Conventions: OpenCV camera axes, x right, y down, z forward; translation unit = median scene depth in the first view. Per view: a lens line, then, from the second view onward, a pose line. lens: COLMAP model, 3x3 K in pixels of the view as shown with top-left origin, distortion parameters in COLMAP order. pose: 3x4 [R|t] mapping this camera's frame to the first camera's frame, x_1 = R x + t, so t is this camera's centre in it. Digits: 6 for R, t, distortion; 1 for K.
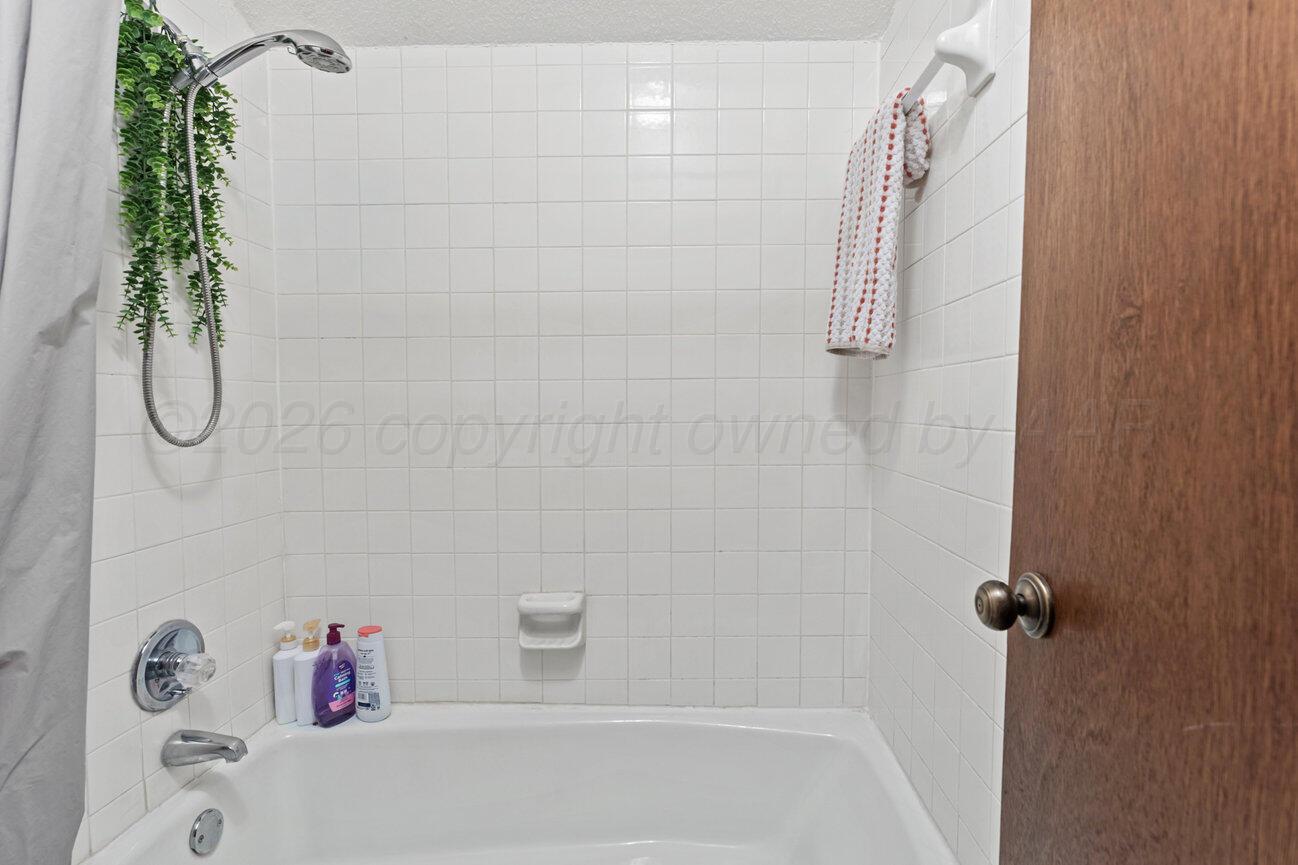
lens RADIAL K [[532.4, 0, 649.0], [0, 532.4, 432.5], [0, 0, 1]] dist [0.001270, 0.000014]
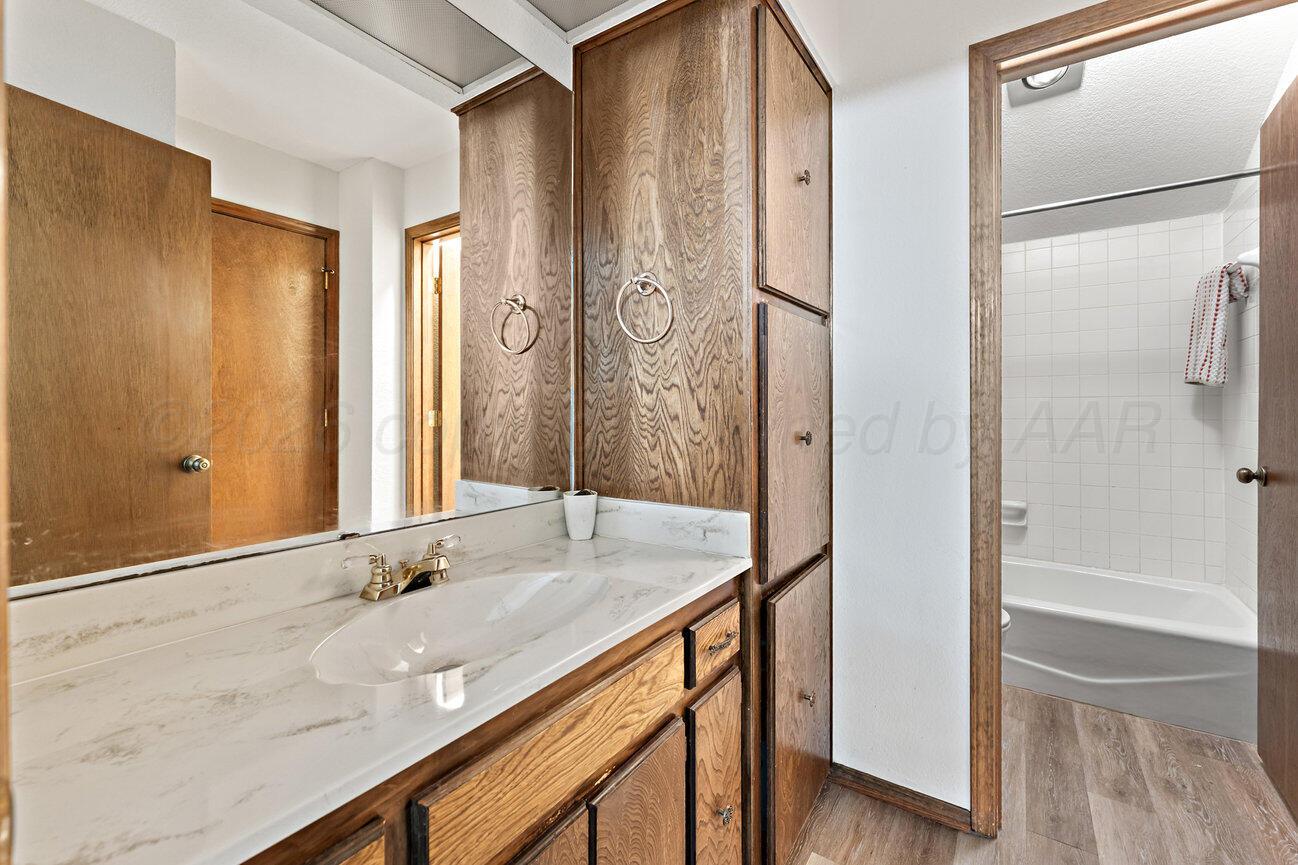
lens RADIAL K [[529.1, 0, 647.7], [0, 529.1, 410.9], [0, 0, 1]] dist [-0.000084, -0.000184]
pose [[0.860489, -0.000278, -0.509469, -0.426257], [-0.023561, 0.998908, -0.040340, 0.082350], [0.508924, 0.046716, 0.859543, -1.909543]]
